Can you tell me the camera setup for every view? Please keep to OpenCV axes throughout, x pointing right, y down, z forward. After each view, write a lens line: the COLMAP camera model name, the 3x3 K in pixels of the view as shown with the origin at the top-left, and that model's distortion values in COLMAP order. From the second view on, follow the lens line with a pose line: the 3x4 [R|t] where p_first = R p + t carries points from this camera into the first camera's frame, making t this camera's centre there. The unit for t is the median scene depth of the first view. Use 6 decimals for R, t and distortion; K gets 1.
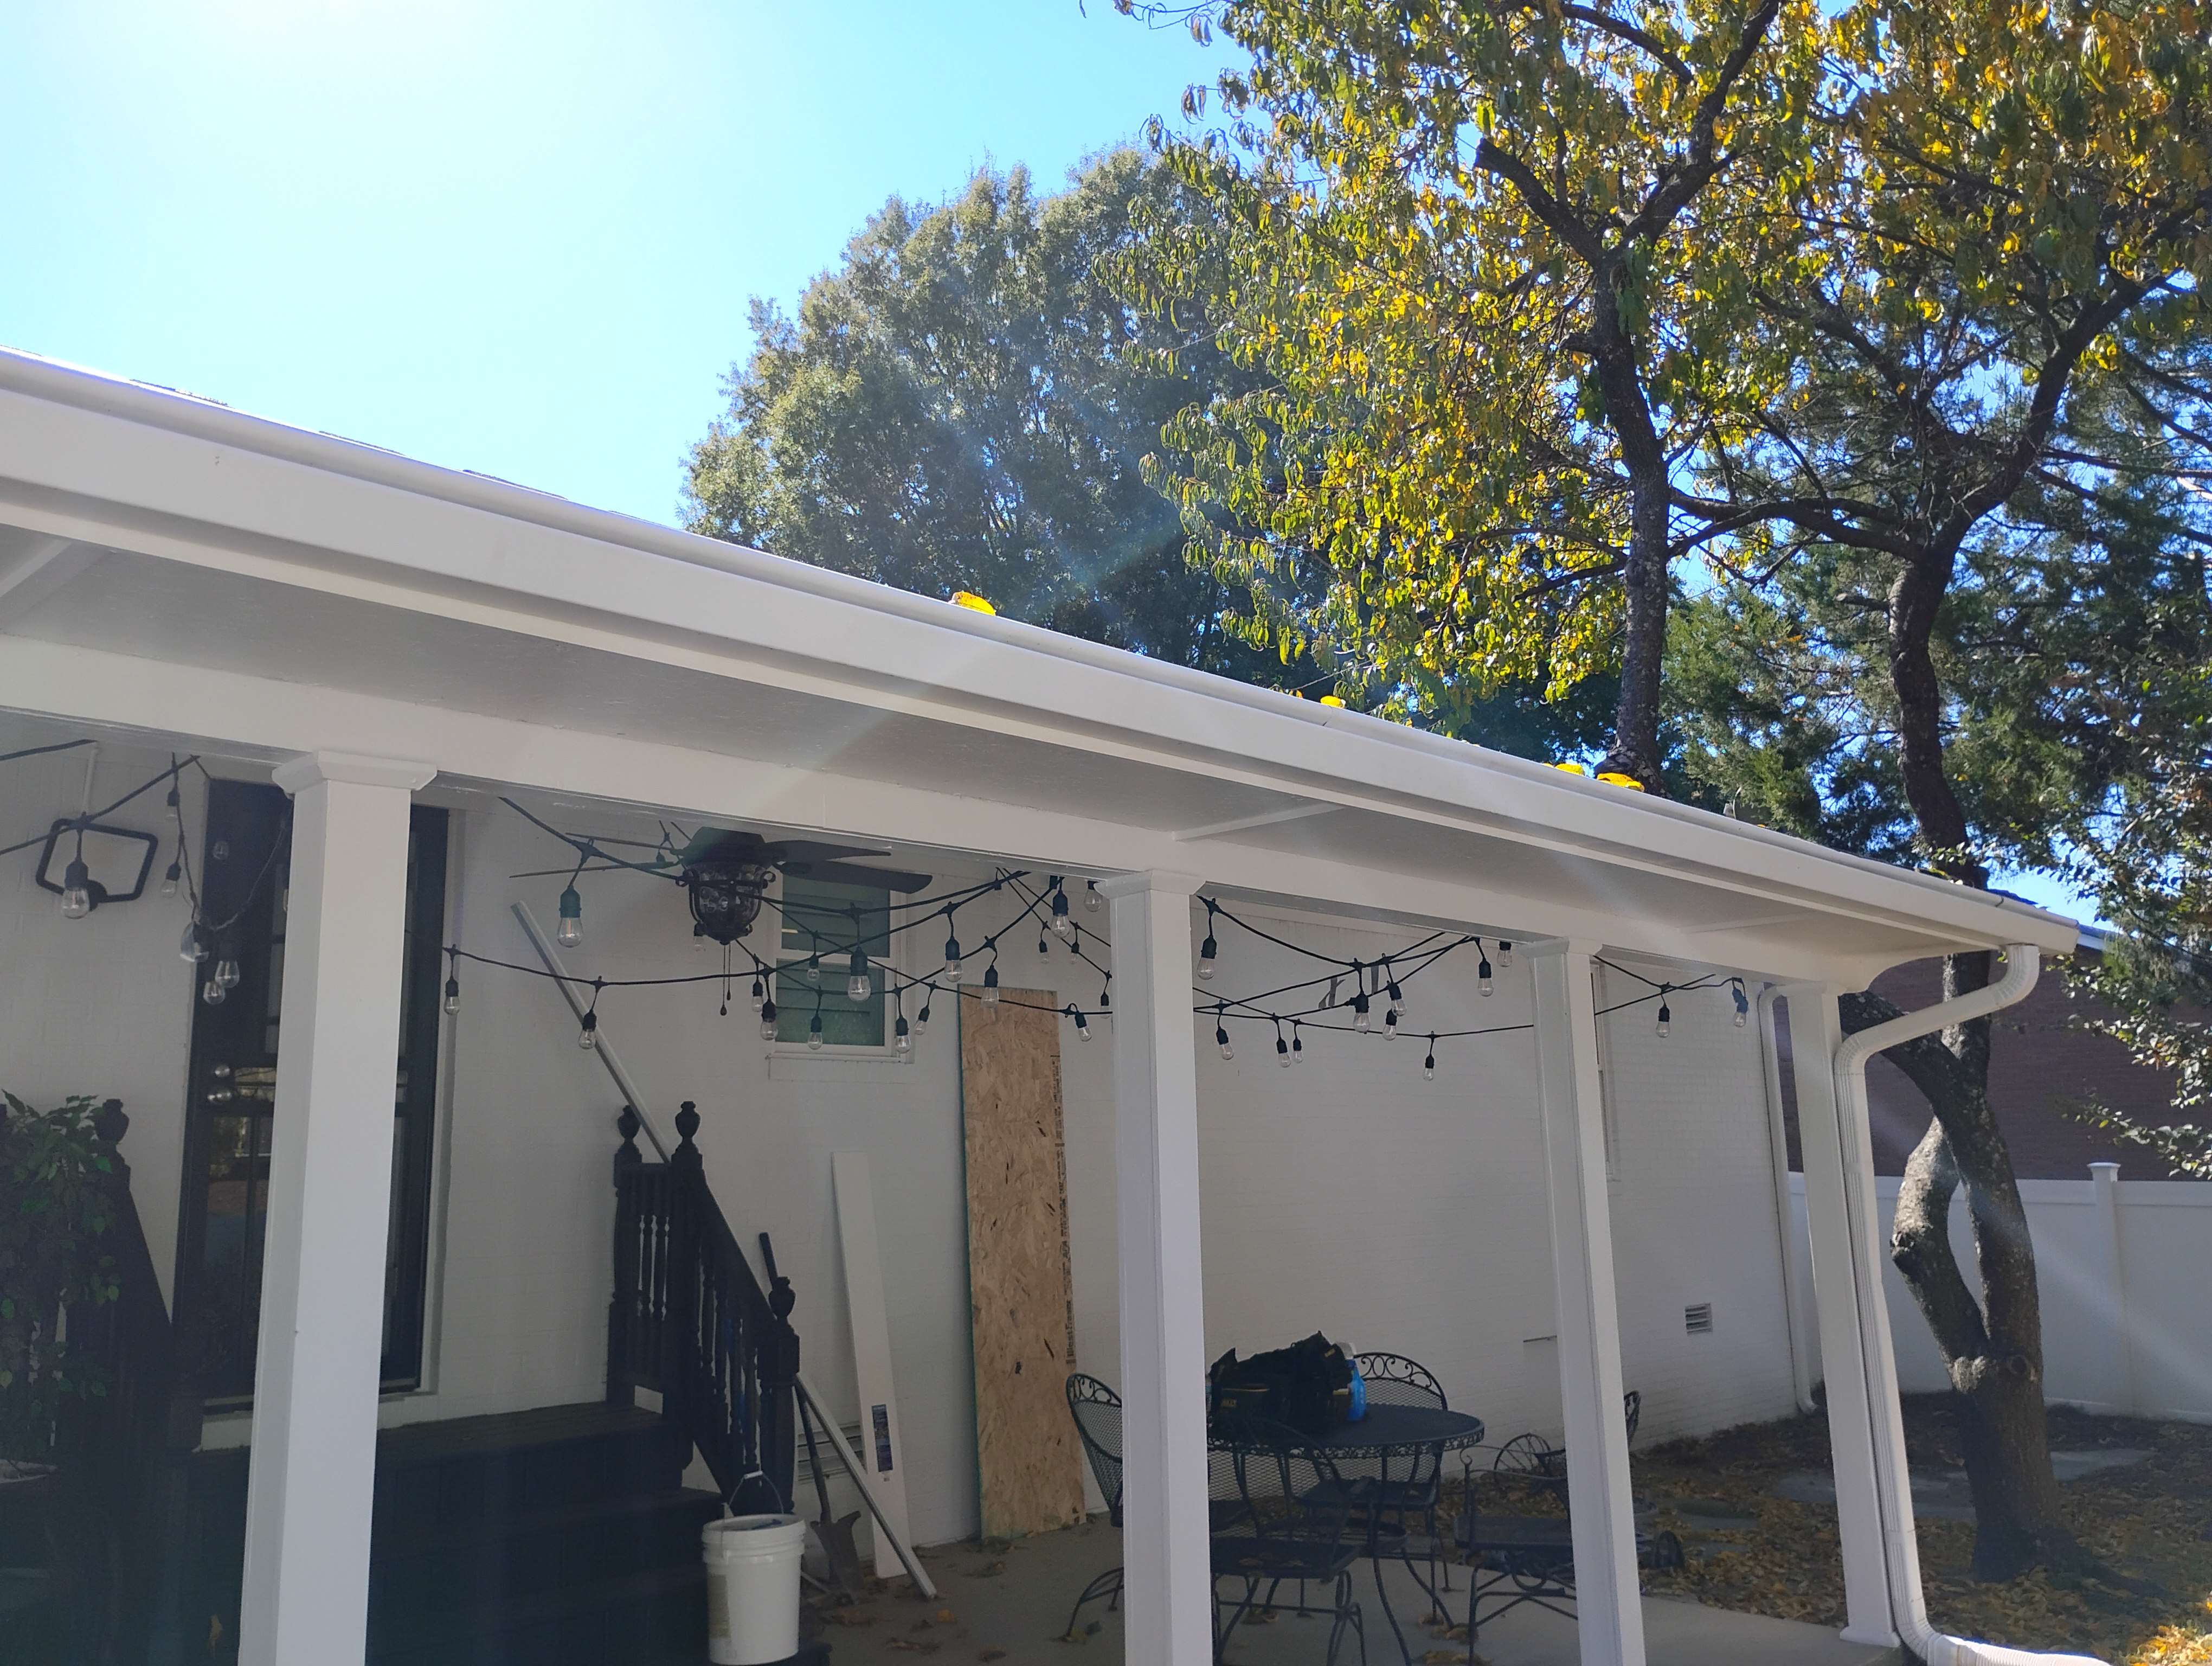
lens RADIAL K [[1837.6, 0, 1106.0], [0, 1837.6, 833.0], [0, 0, 1]] dist [0.073409, -0.083482]
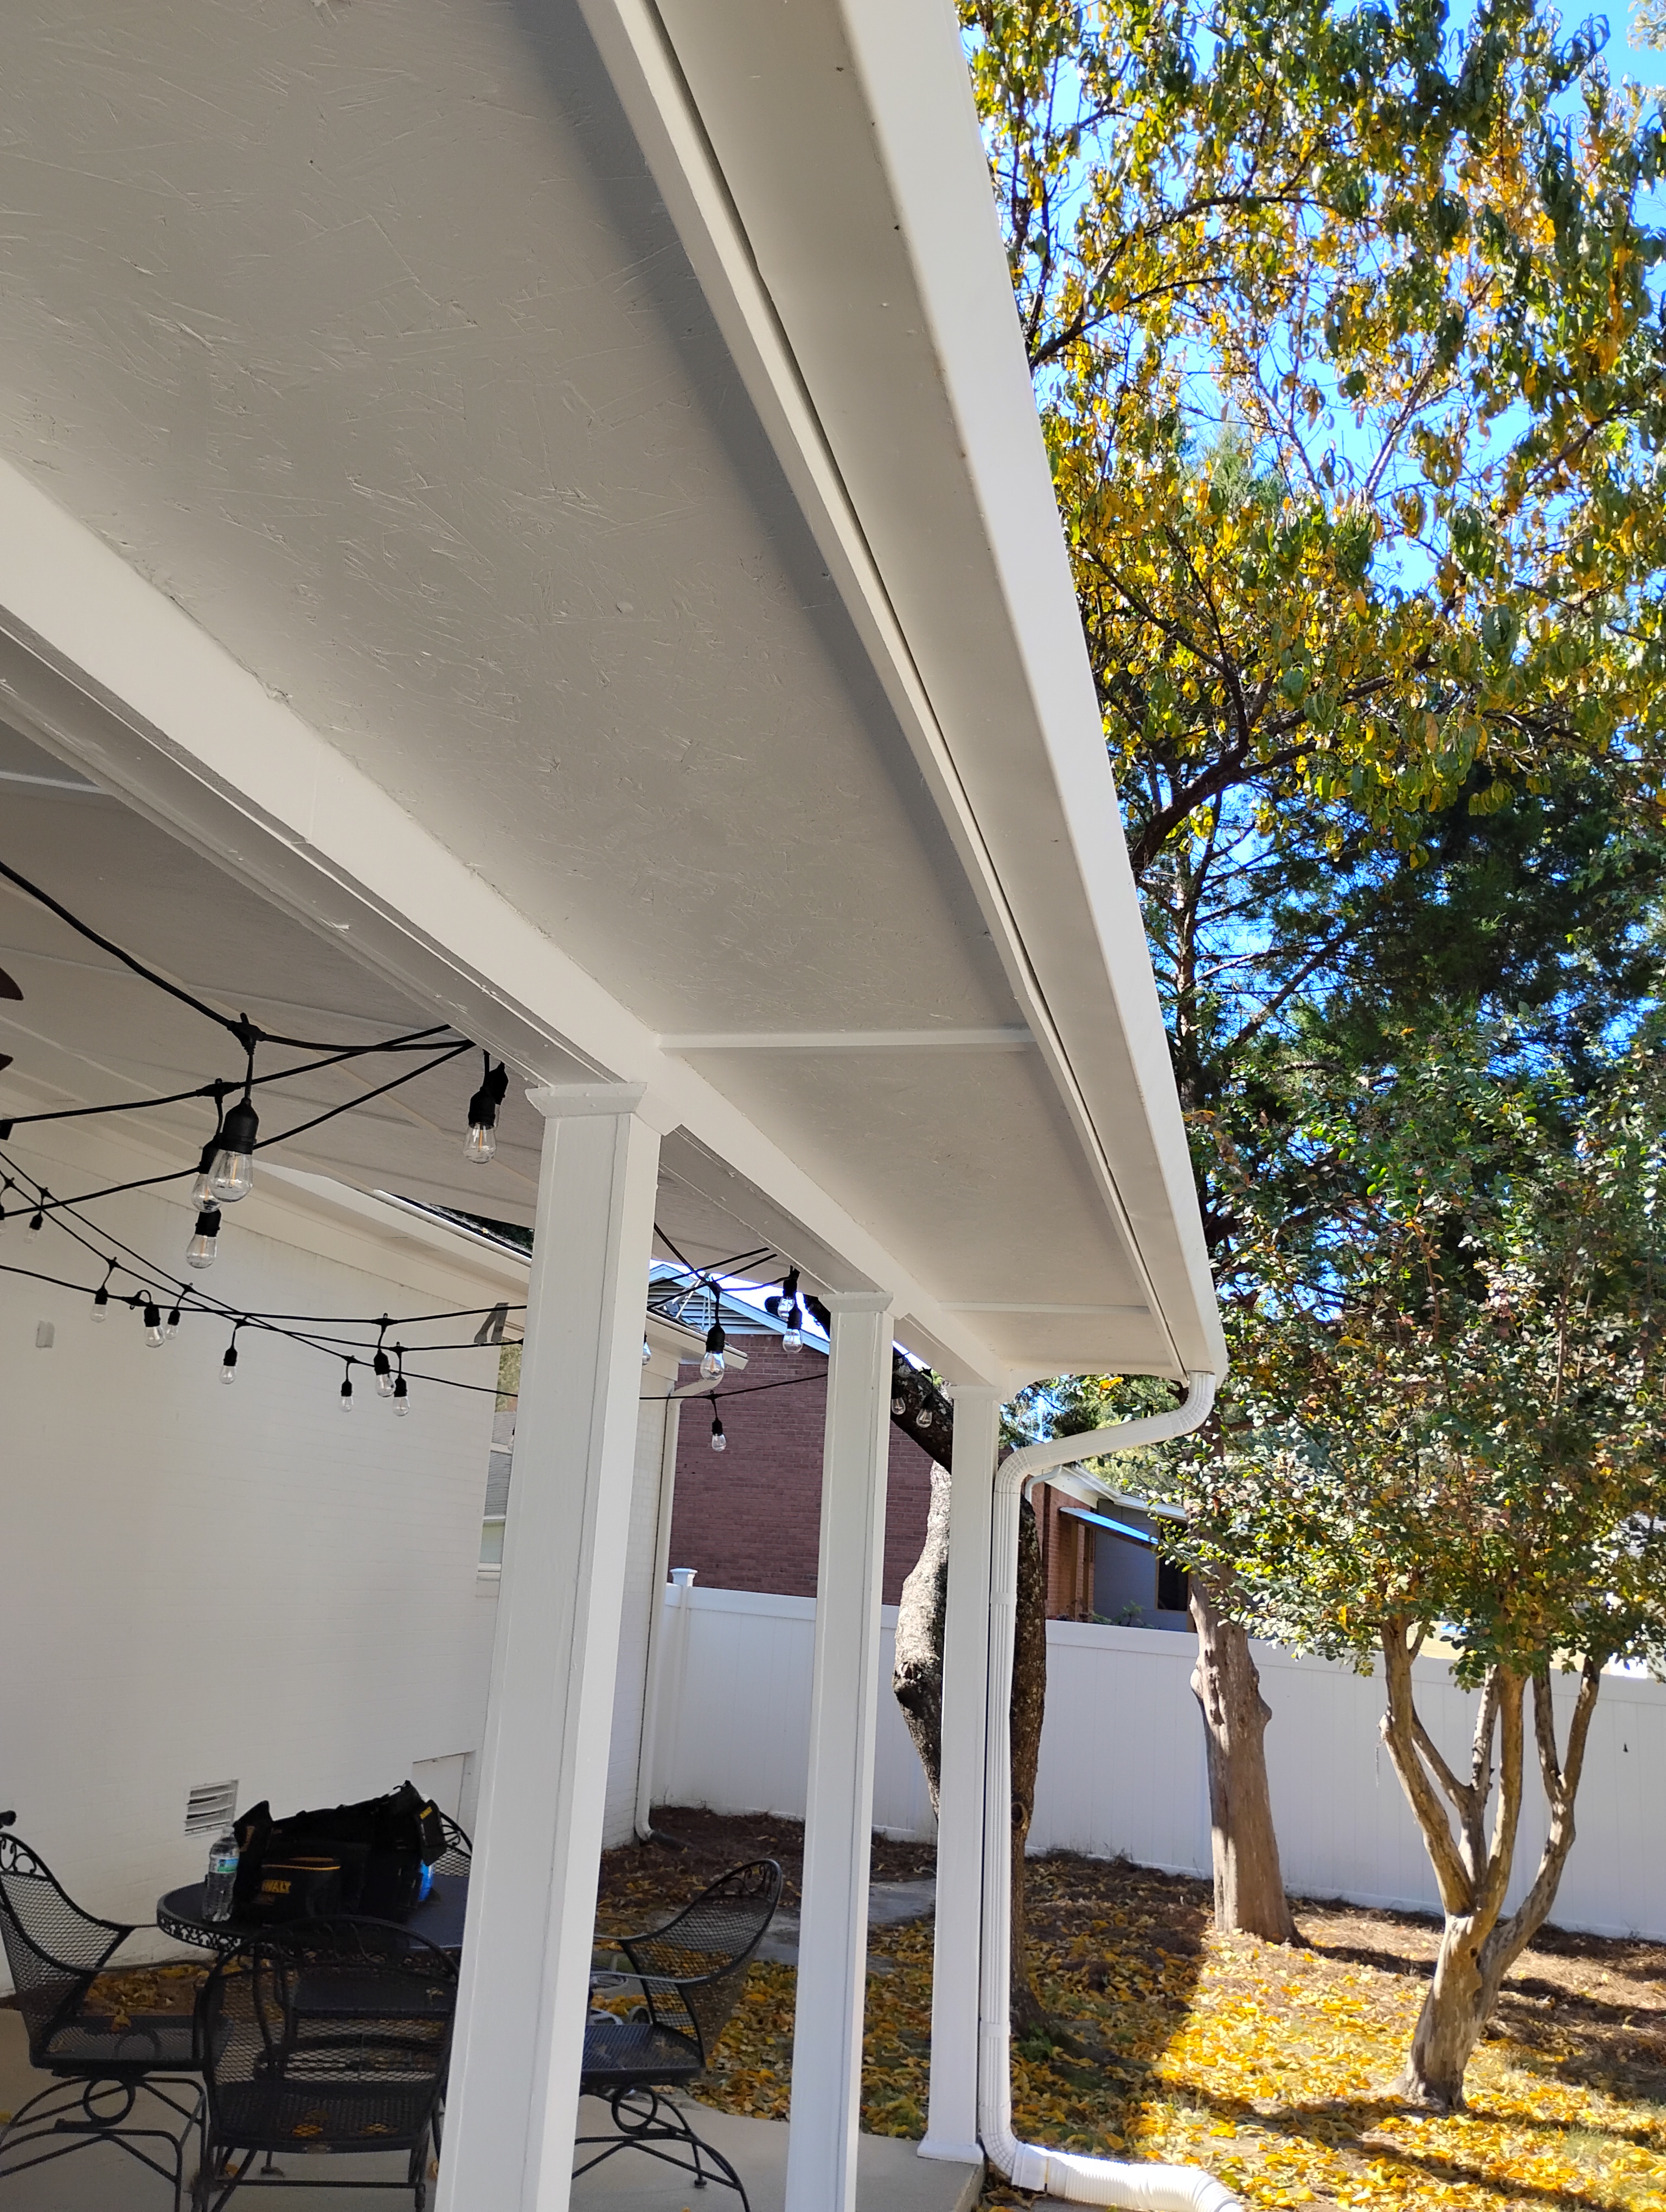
lens RADIAL K [[1837.6, 0, 833.0], [0, 1837.6, 1106.0], [0, 0, 1]] dist [0.073409, -0.083482]
pose [[0.840314, 0.204402, 0.502089, -0.165870], [-0.178481, 0.978870, -0.099788, 0.048863], [-0.511876, -0.005761, 0.859040, 0.274692]]
